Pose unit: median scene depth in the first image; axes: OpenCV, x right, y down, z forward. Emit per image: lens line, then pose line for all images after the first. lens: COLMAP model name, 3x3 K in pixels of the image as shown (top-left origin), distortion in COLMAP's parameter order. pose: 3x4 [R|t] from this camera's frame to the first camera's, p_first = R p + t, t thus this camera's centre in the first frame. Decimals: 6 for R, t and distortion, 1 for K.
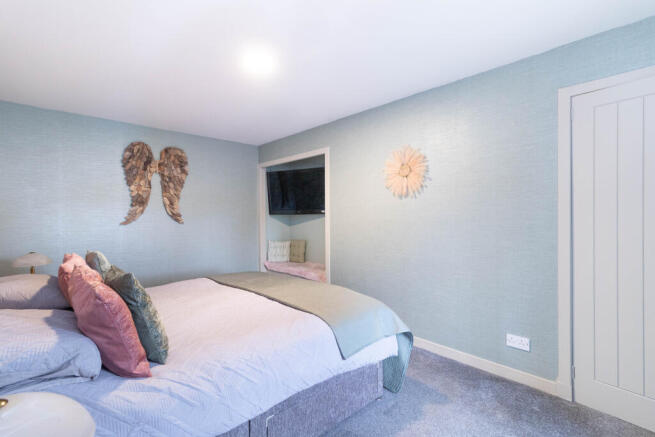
lens RADIAL K [[298.5, 0, 326.9], [0, 298.5, 218.3], [0, 0, 1]] dist [-0.000181, 0.000115]
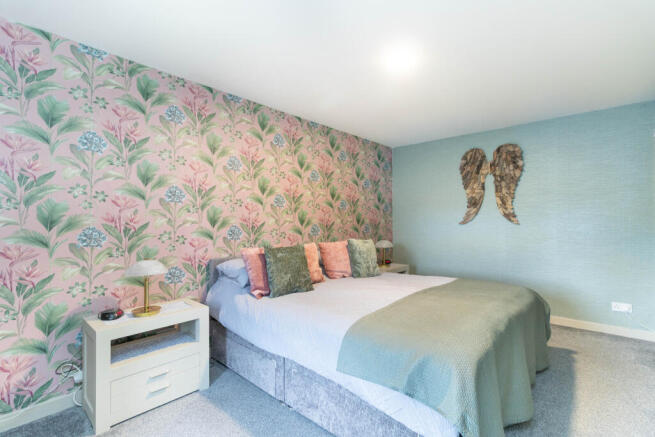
lens RADIAL K [[298.5, 0, 327.0], [0, 298.5, 215.6], [0, 0, 1]] dist [-0.000181, 0.000115]
pose [[0.051354, -0.002762, -0.998677, 0.426141], [-0.012665, 0.999914, -0.003417, 0.000141], [0.998600, 0.012823, 0.051315, 0.400827]]
